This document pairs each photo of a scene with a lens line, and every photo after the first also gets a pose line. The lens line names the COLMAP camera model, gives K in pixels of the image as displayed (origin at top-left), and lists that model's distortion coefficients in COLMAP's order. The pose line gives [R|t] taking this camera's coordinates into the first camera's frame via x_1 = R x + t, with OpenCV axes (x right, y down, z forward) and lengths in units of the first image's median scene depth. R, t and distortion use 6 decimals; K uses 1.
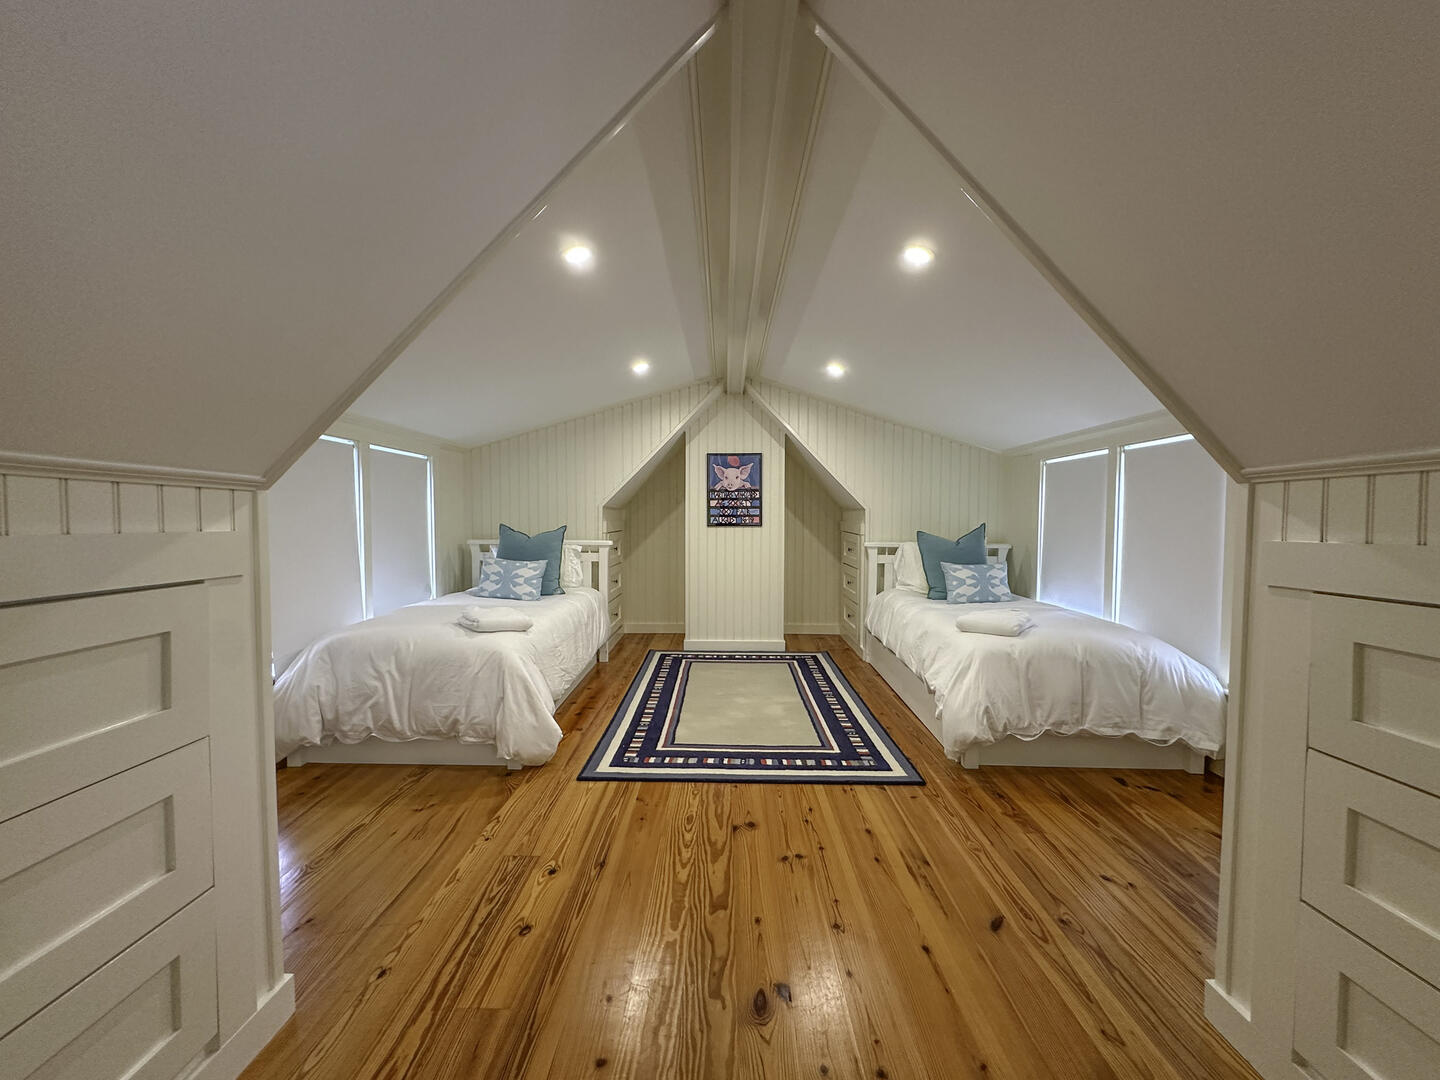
lens RADIAL K [[585.7, 0, 719.2], [0, 585.7, 540.8], [0, 0, 1]] dist [0.001127, 0.000057]
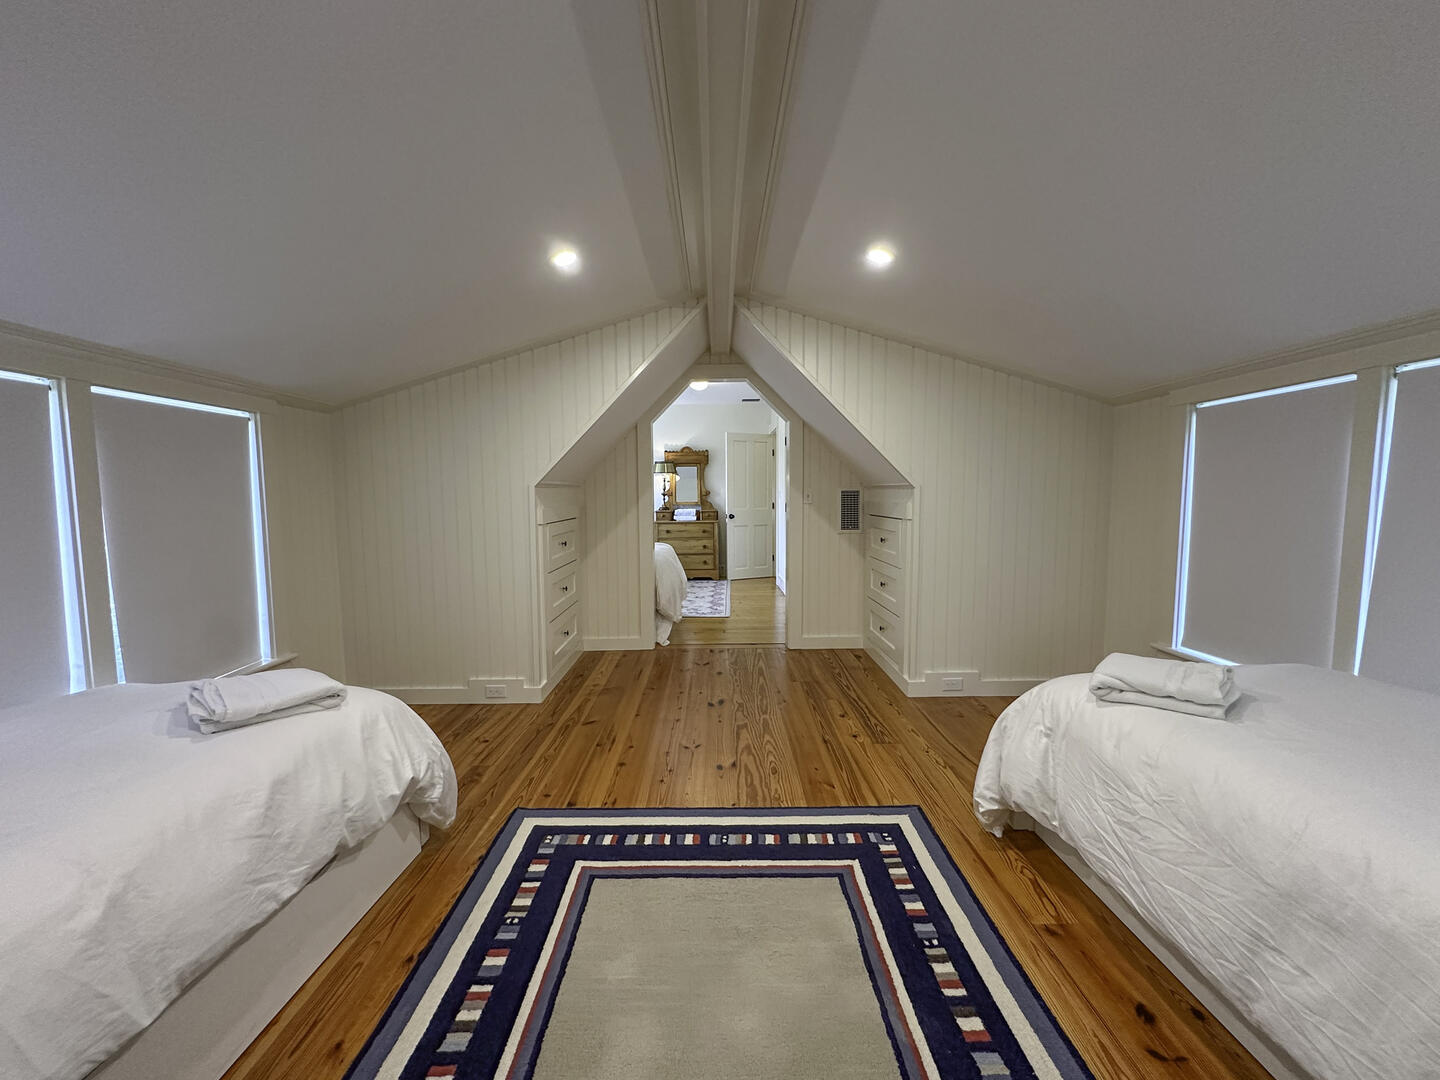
lens RADIAL K [[585.7, 0, 720.3], [0, 585.7, 542.6], [0, 0, 1]] dist [0.001127, 0.000057]
pose [[-0.999849, 0.003549, -0.016983, 0.057699], [0.001496, 0.992840, 0.119444, -0.075000], [0.017285, 0.119401, -0.992696, 1.679507]]
